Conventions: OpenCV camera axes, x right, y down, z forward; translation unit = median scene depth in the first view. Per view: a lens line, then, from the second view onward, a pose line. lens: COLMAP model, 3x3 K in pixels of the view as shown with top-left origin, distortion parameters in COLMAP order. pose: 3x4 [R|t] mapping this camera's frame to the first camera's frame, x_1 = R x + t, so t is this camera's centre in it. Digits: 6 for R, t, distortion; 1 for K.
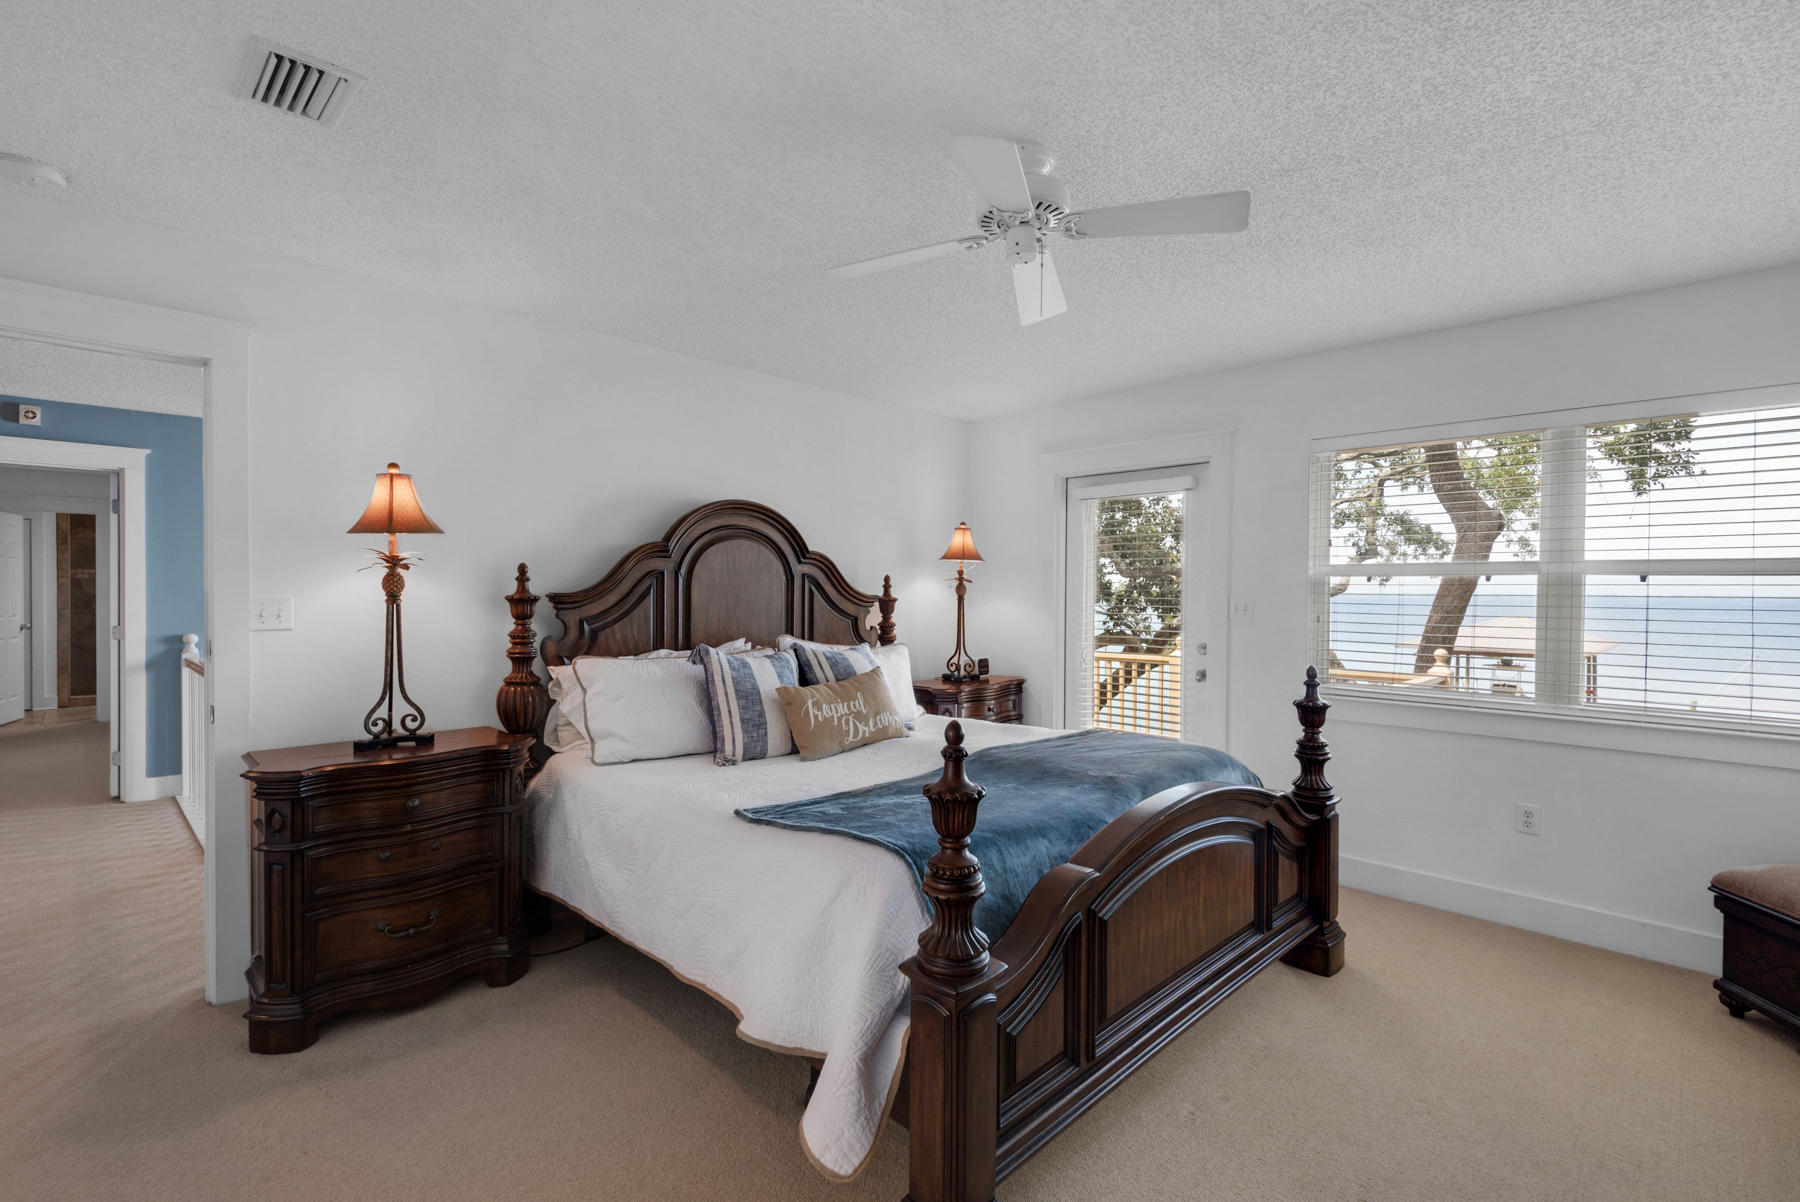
lens RADIAL K [[838.4, 0, 893.7], [0, 838.4, 595.7], [0, 0, 1]] dist [0.032540, -0.018468]
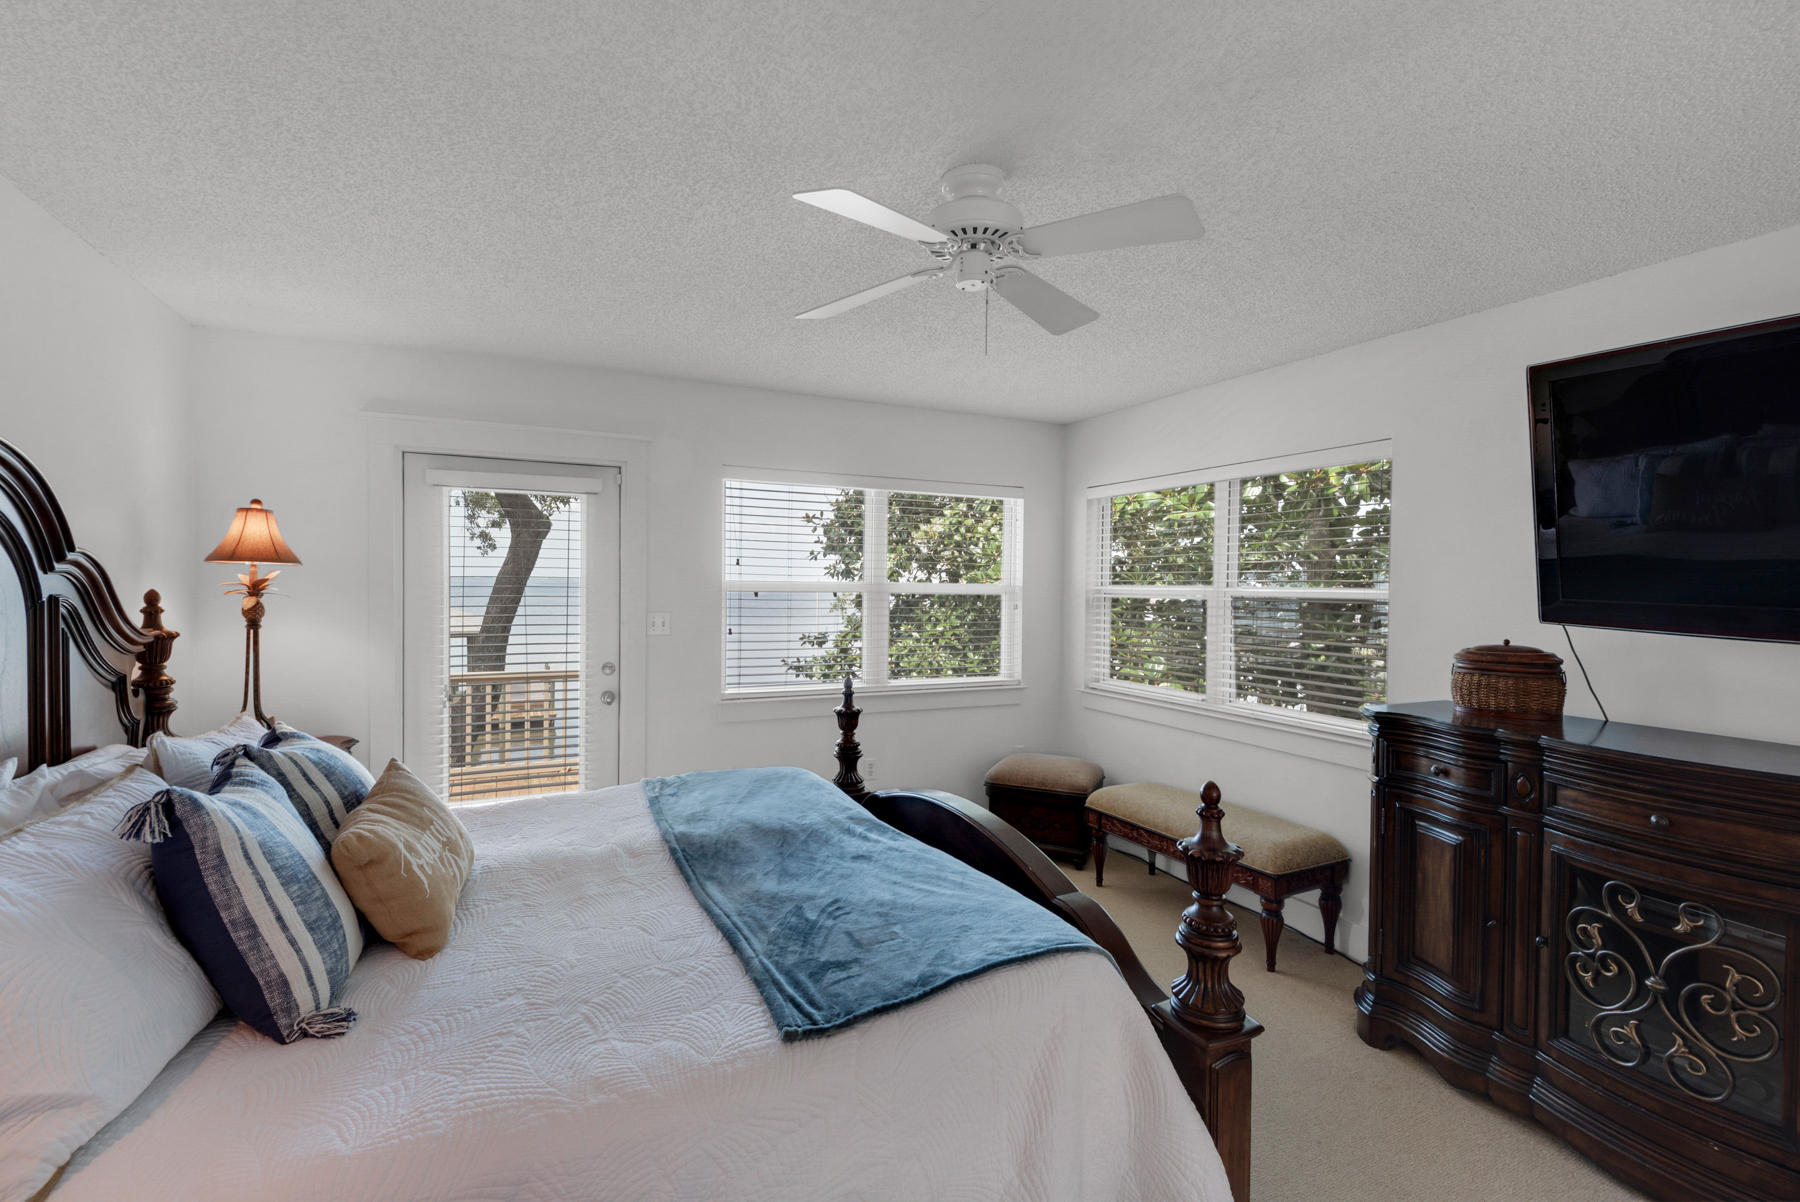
lens RADIAL K [[831.0, 0, 905.9], [0, 831.0, 595.0], [0, 0, 1]] dist [0.034430, -0.018406]
pose [[0.306605, -0.010614, 0.951778, -0.403109], [-0.000918, 0.999934, 0.011447, -0.030527], [-0.951836, -0.004383, 0.306575, 0.423339]]
